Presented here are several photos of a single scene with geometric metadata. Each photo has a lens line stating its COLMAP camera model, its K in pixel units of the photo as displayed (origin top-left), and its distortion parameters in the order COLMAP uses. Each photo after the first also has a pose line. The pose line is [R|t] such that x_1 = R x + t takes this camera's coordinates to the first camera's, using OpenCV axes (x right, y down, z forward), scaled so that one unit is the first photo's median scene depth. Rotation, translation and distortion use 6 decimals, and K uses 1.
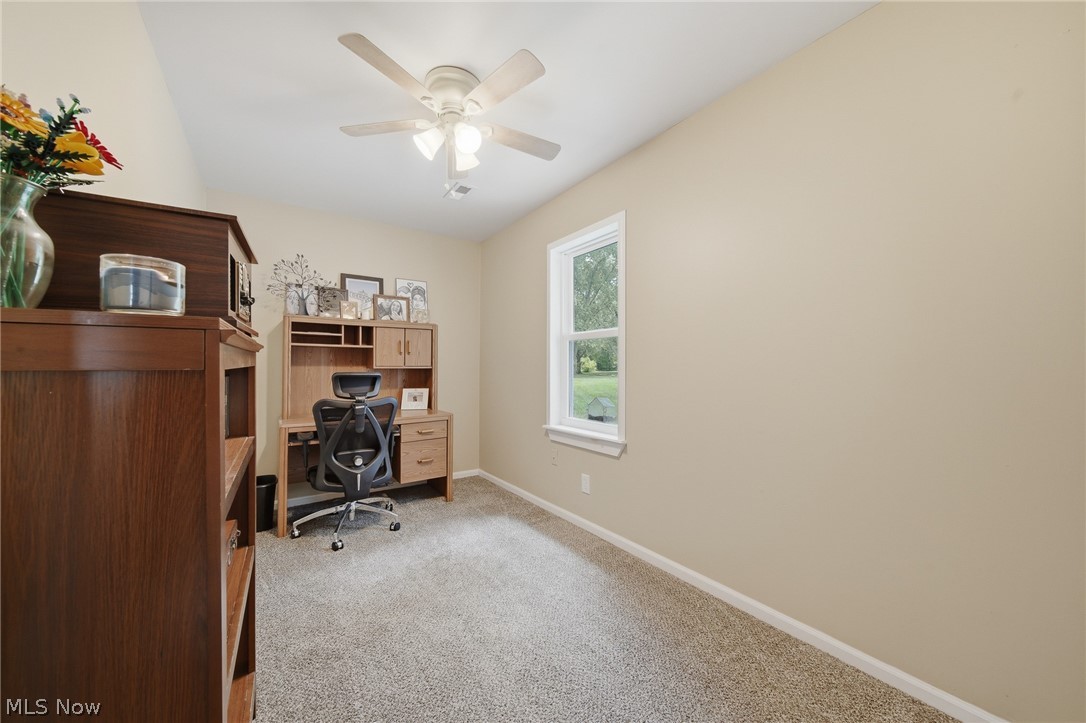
lens RADIAL K [[389.0, 0, 543.0], [0, 389.0, 361.5], [0, 0, 1]] dist [-0.002279, -0.000135]
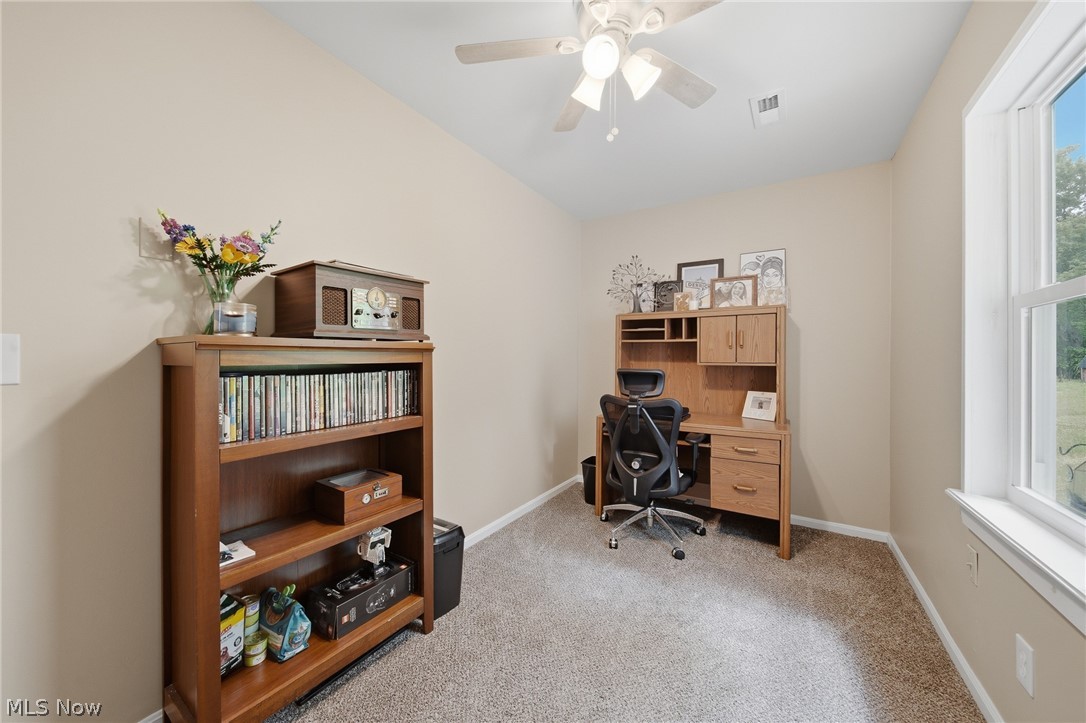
lens RADIAL K [[389.0, 0, 543.0], [0, 389.0, 361.5], [0, 0, 1]] dist [-0.002279, -0.000135]
pose [[0.385358, 0.004638, -0.922755, 0.236000], [0.002491, 0.999978, 0.006066, 0.003751], [0.922764, -0.004636, 0.385338, 0.345512]]
